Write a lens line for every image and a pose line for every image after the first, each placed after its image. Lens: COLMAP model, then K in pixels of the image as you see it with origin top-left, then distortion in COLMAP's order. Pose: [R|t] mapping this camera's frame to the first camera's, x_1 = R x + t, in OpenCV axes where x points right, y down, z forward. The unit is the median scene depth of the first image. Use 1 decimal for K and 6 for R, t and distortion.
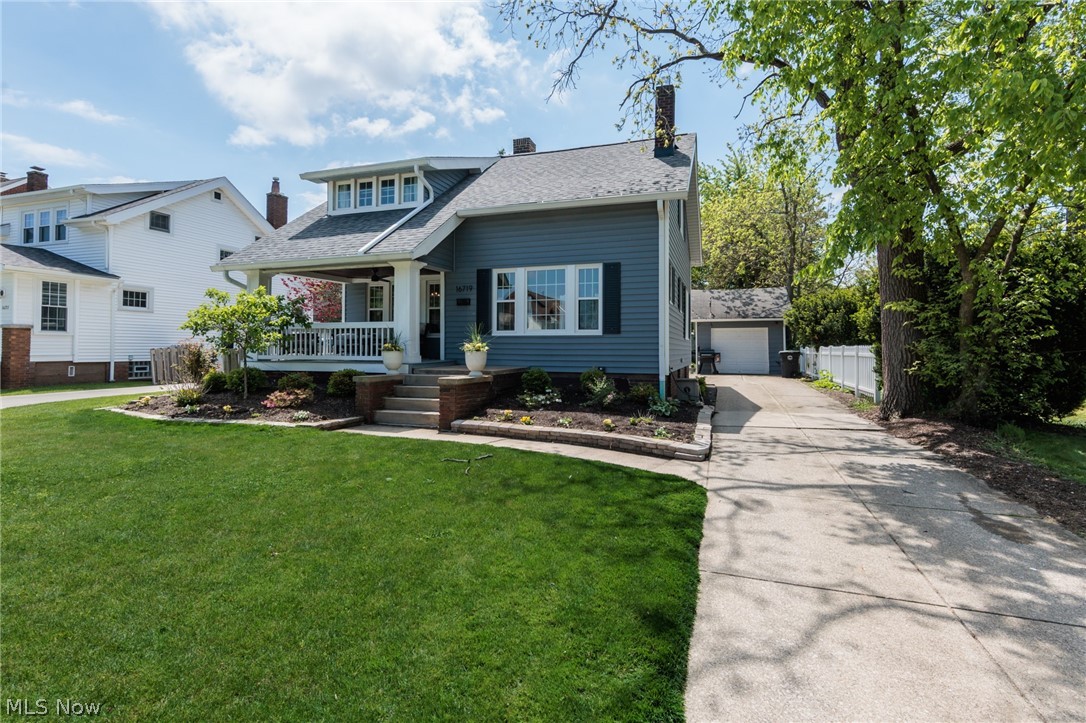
lens RADIAL K [[535.3, 0, 524.7], [0, 535.3, 346.4], [0, 0, 1]] dist [-0.000240, -0.000057]
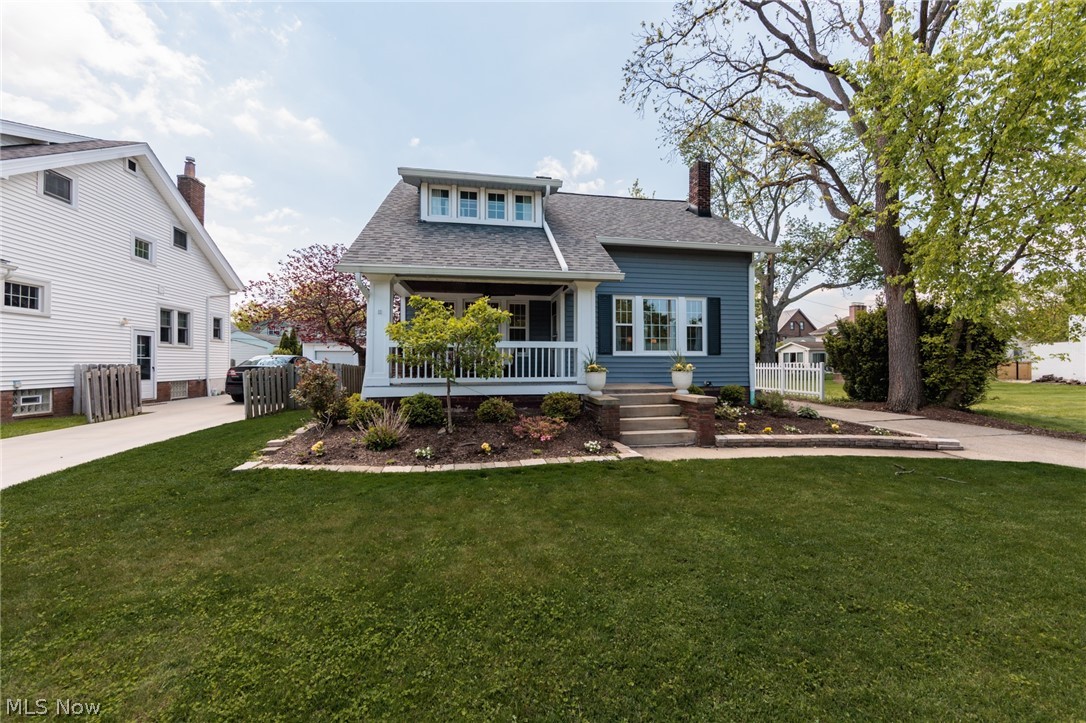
lens RADIAL K [[431.6, 0, 543.0], [0, 431.6, 361.5], [0, 0, 1]] dist [-0.001056, -0.000280]
pose [[0.866232, -0.002745, 0.499634, -0.658223], [0.001307, 0.999994, 0.003229, -0.011674], [-0.499640, -0.002144, 0.866231, 0.321625]]
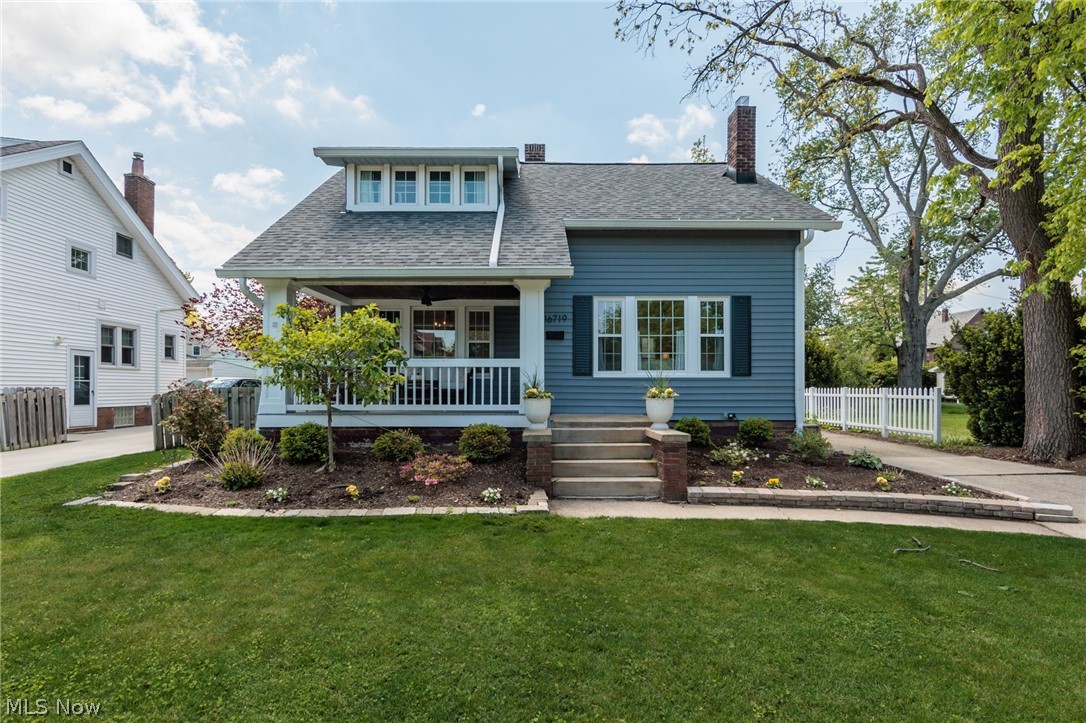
lens RADIAL K [[561.4, 0, 511.1], [0, 561.4, 389.3], [0, 0, 1]] dist [-0.000768, -0.000292]
pose [[0.943102, -0.002999, 0.332490, -0.489714], [0.000177, 0.999964, 0.008519, -0.009439], [-0.332504, -0.007975, 0.943068, 0.241622]]
